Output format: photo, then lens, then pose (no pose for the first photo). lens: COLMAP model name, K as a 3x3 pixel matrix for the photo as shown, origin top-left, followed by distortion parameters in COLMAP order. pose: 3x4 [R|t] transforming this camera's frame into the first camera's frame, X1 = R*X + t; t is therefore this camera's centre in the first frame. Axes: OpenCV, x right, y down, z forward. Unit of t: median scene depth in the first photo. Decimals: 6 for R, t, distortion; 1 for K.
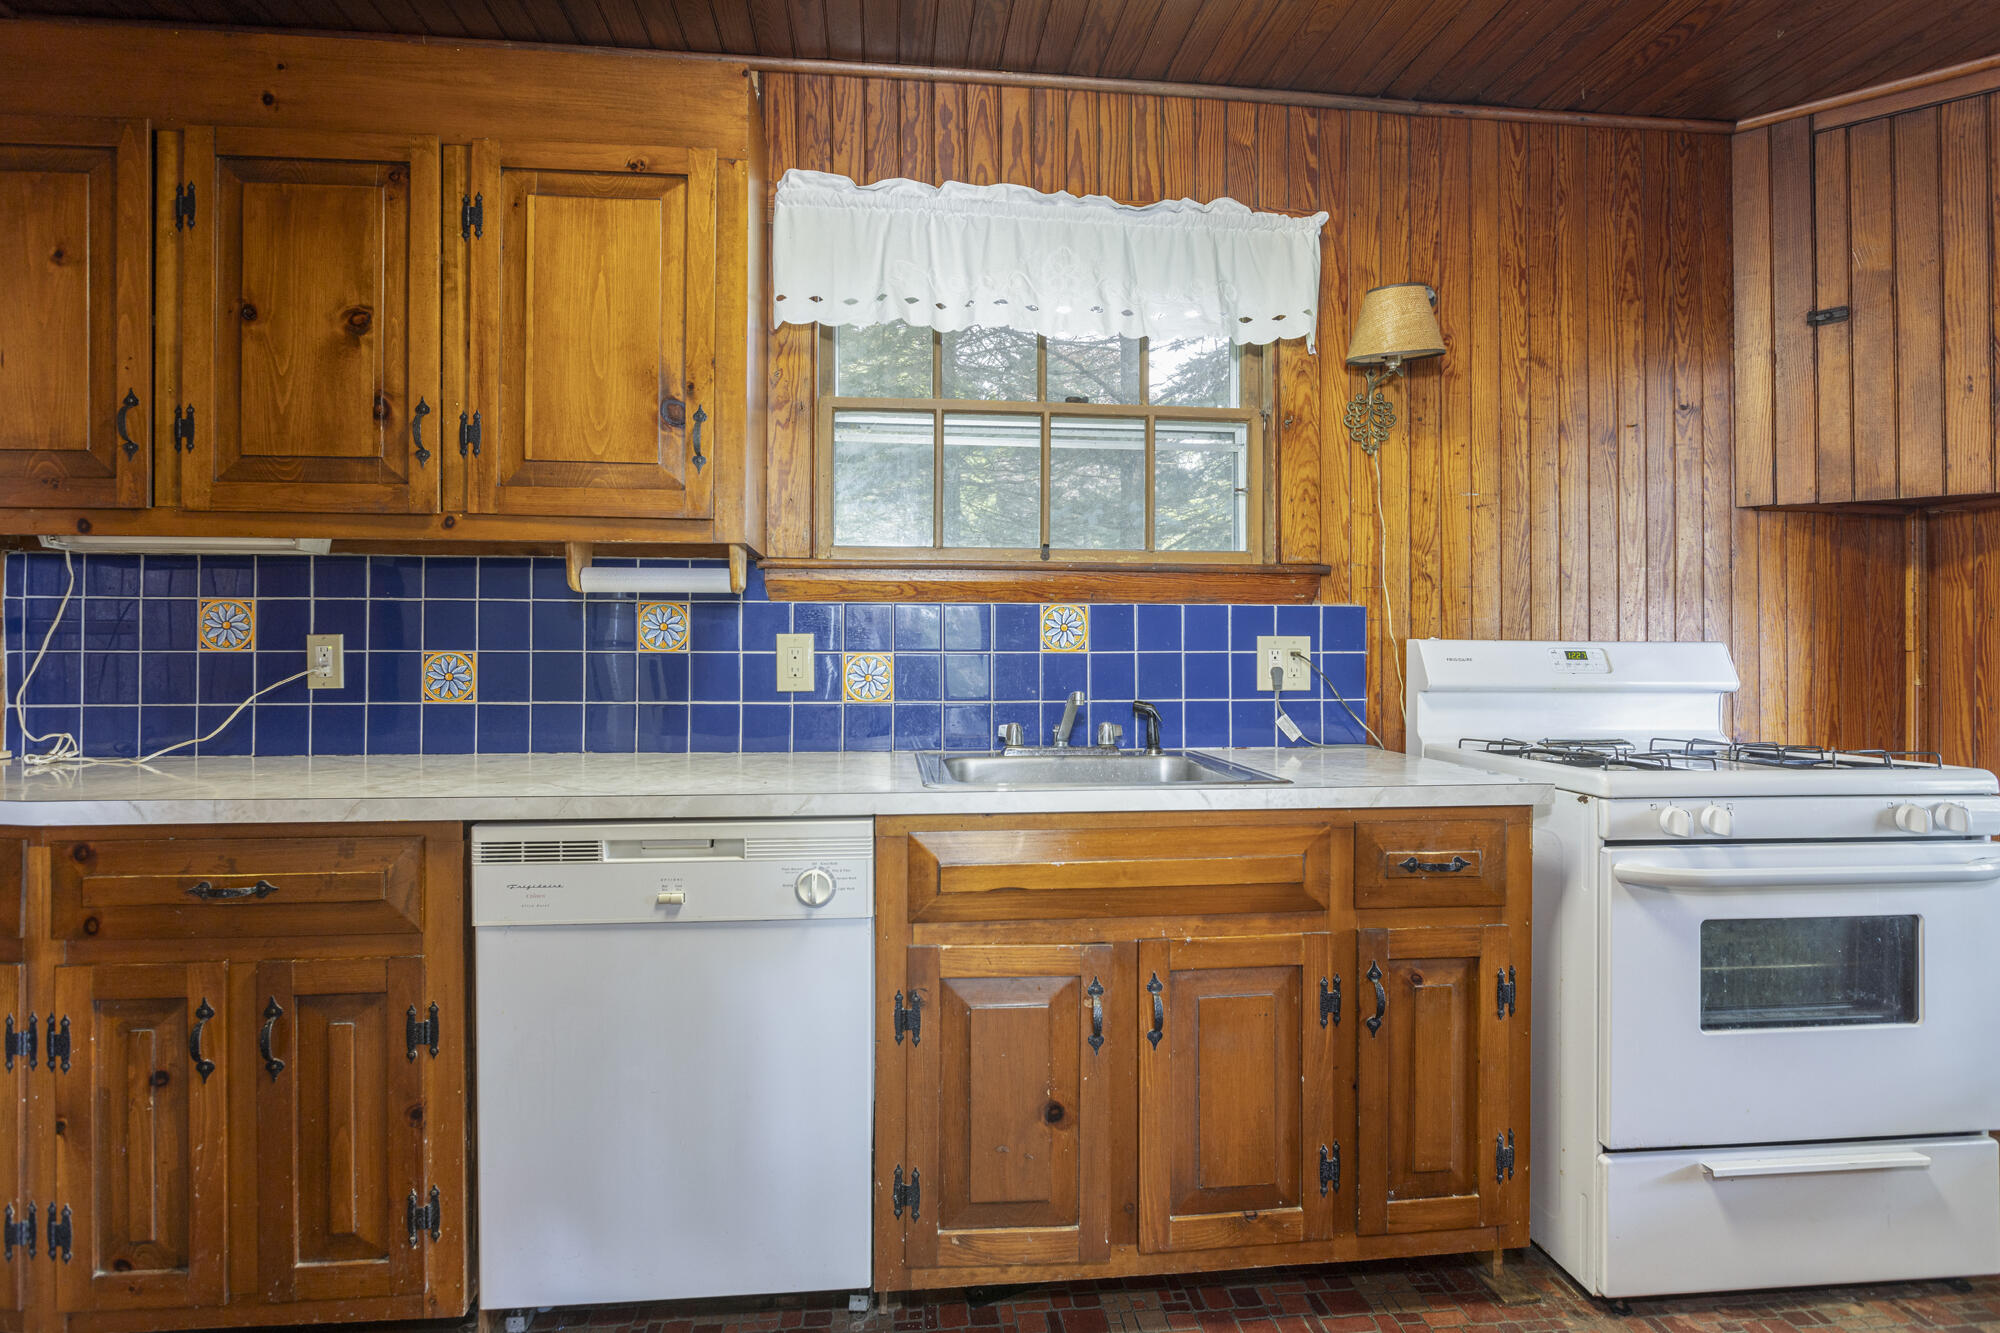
lens RADIAL K [[972.0, 0, 965.1], [0, 972.0, 645.5], [0, 0, 1]] dist [-0.000845, -0.000121]
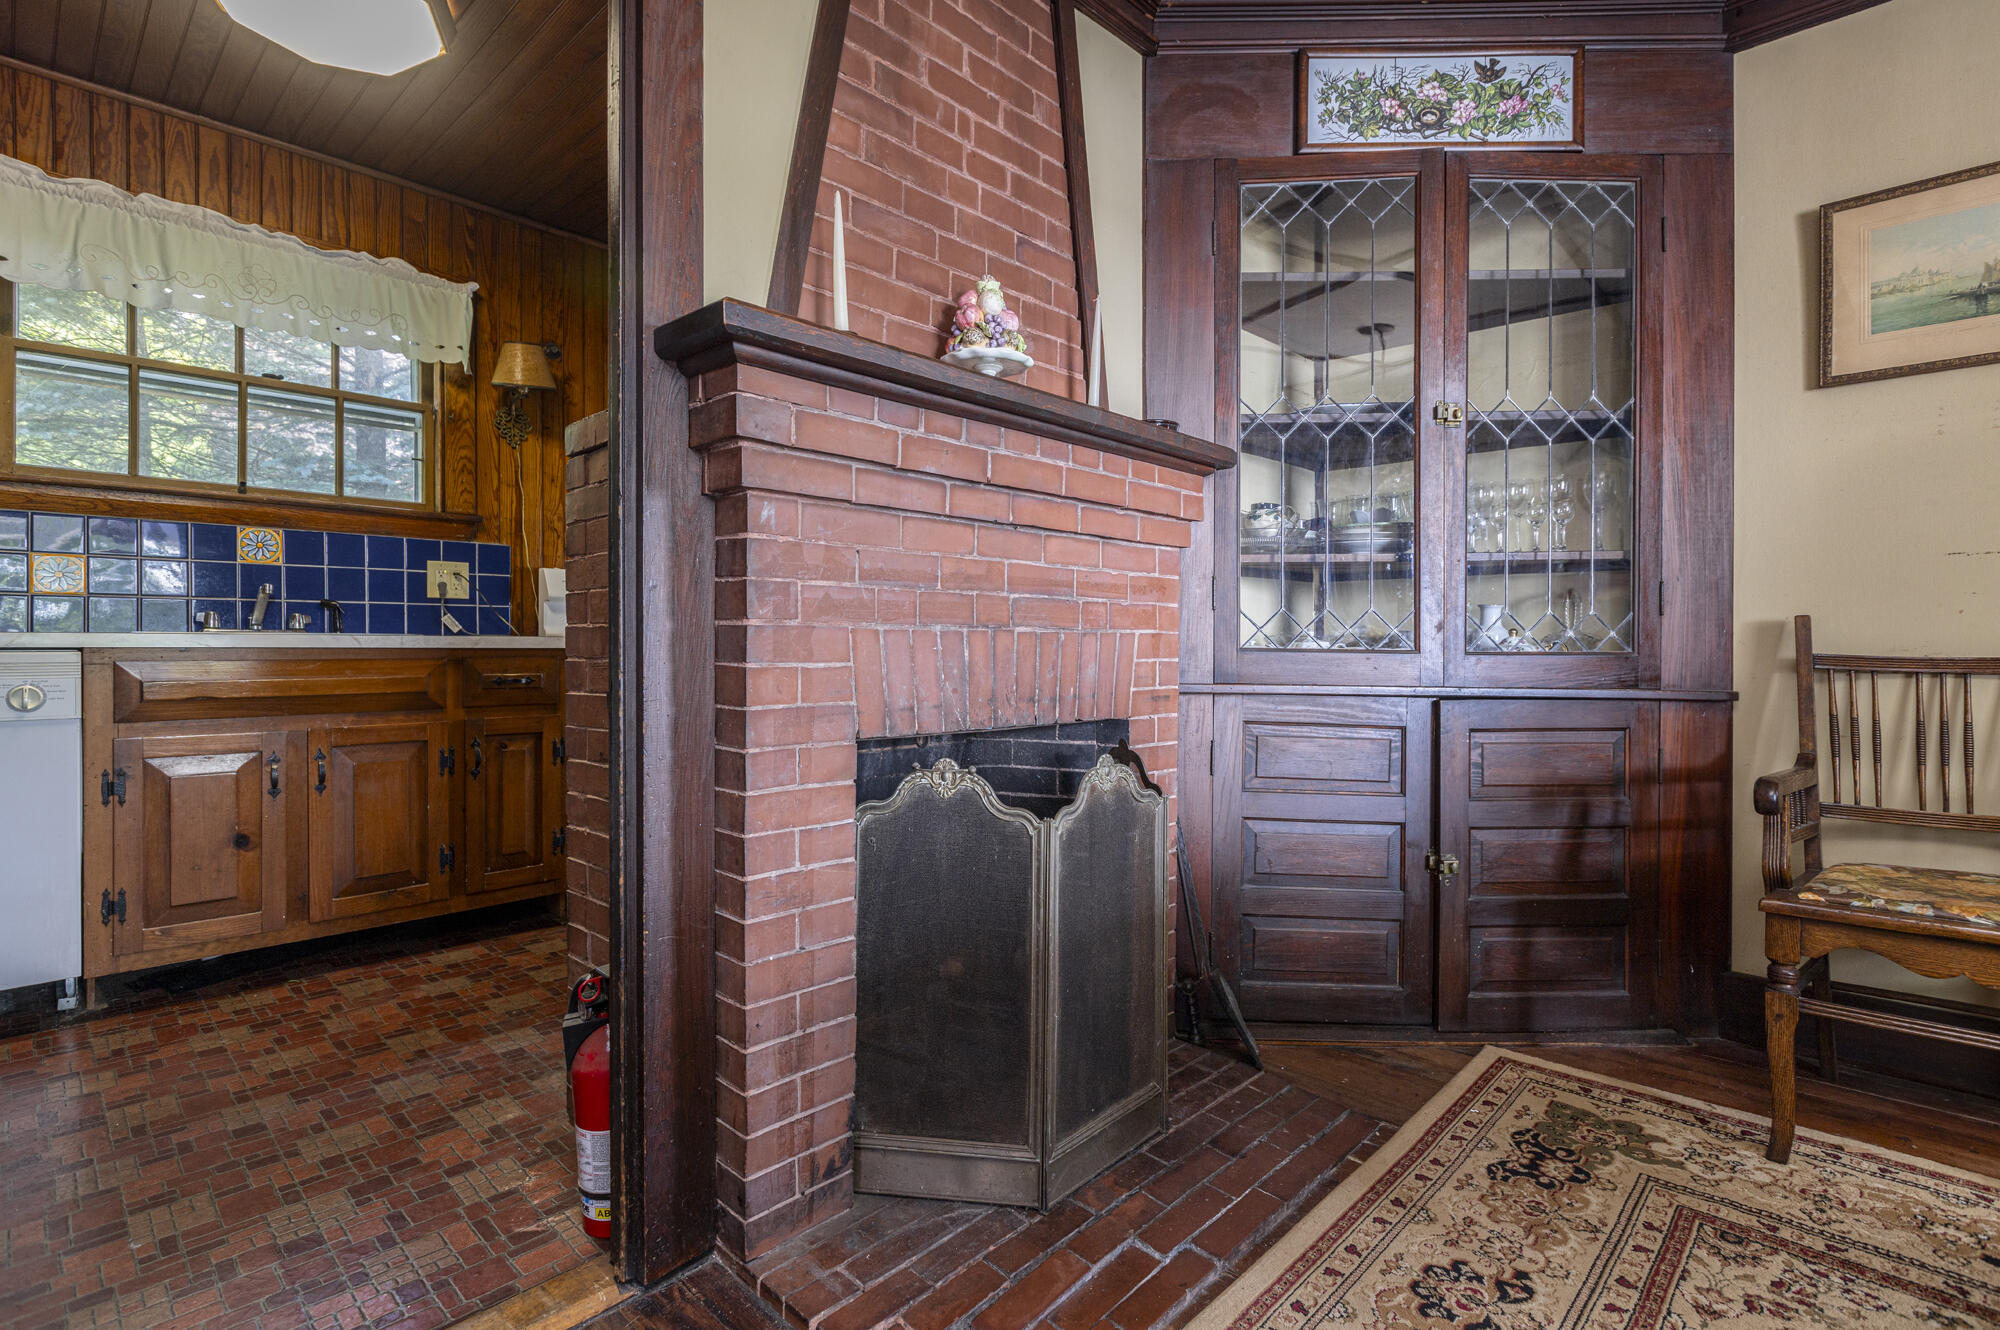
lens RADIAL K [[973.1, 0, 1025.0], [0, 973.1, 651.1], [0, 0, 1]] dist [-0.006494, -0.000729]
pose [[0.744756, -0.004965, 0.667319, -0.005260], [-0.002769, 0.999941, 0.010530, 0.113928], [-0.667331, -0.009690, 0.744698, -0.723353]]
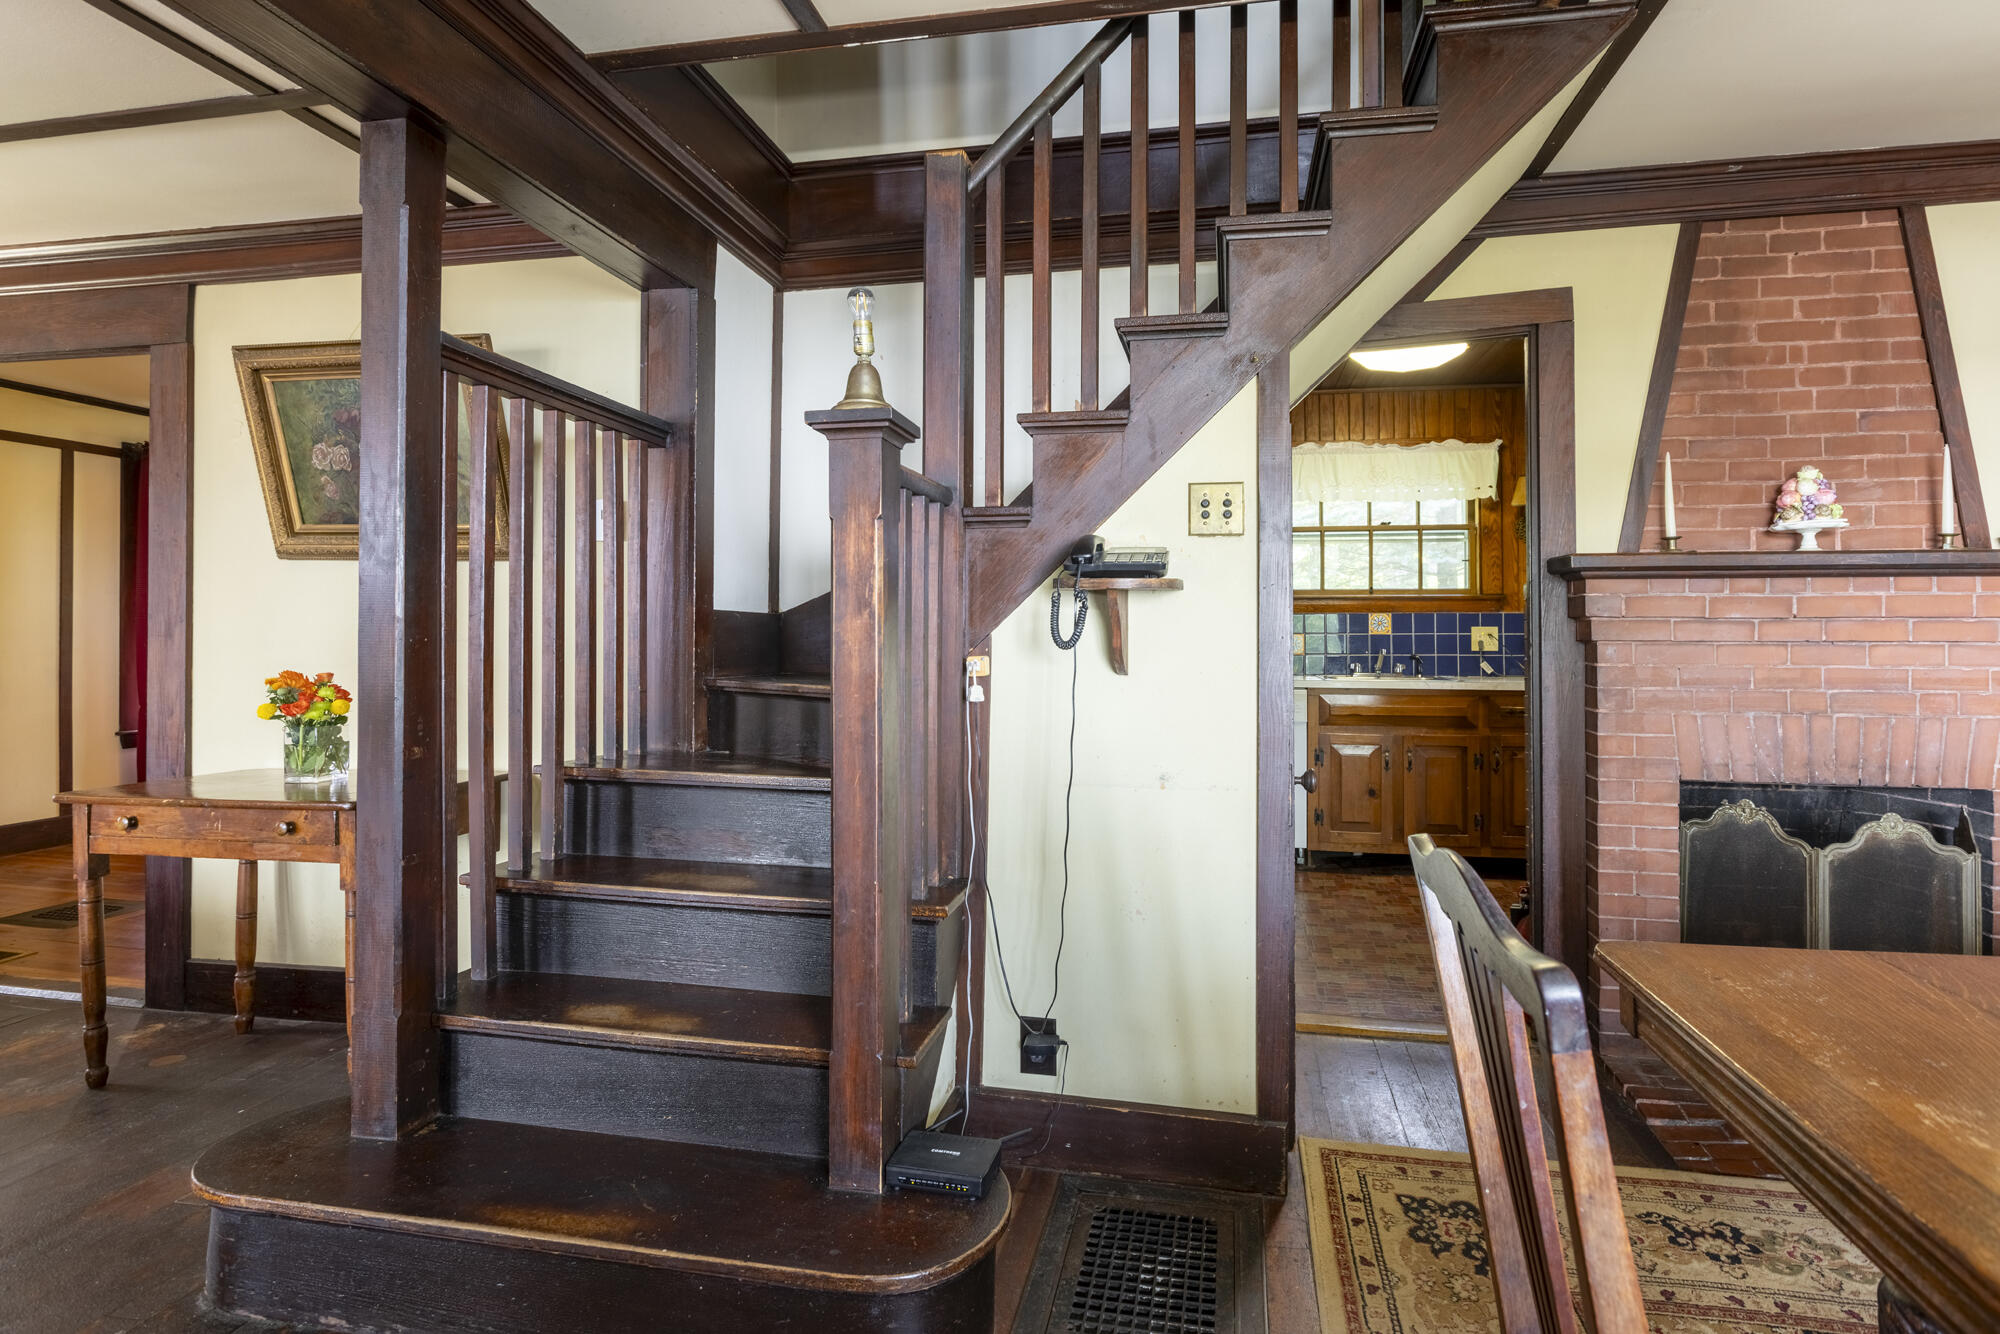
lens RADIAL K [[959.9, 0, 1029.8], [0, 959.9, 618.4], [0, 0, 1]] dist [-0.004923, -0.000227]
pose [[0.959460, -0.005658, -0.281789, -0.056389], [0.001586, 0.999891, -0.014678, 0.001910], [0.281841, 0.013636, 0.959364, -1.479116]]
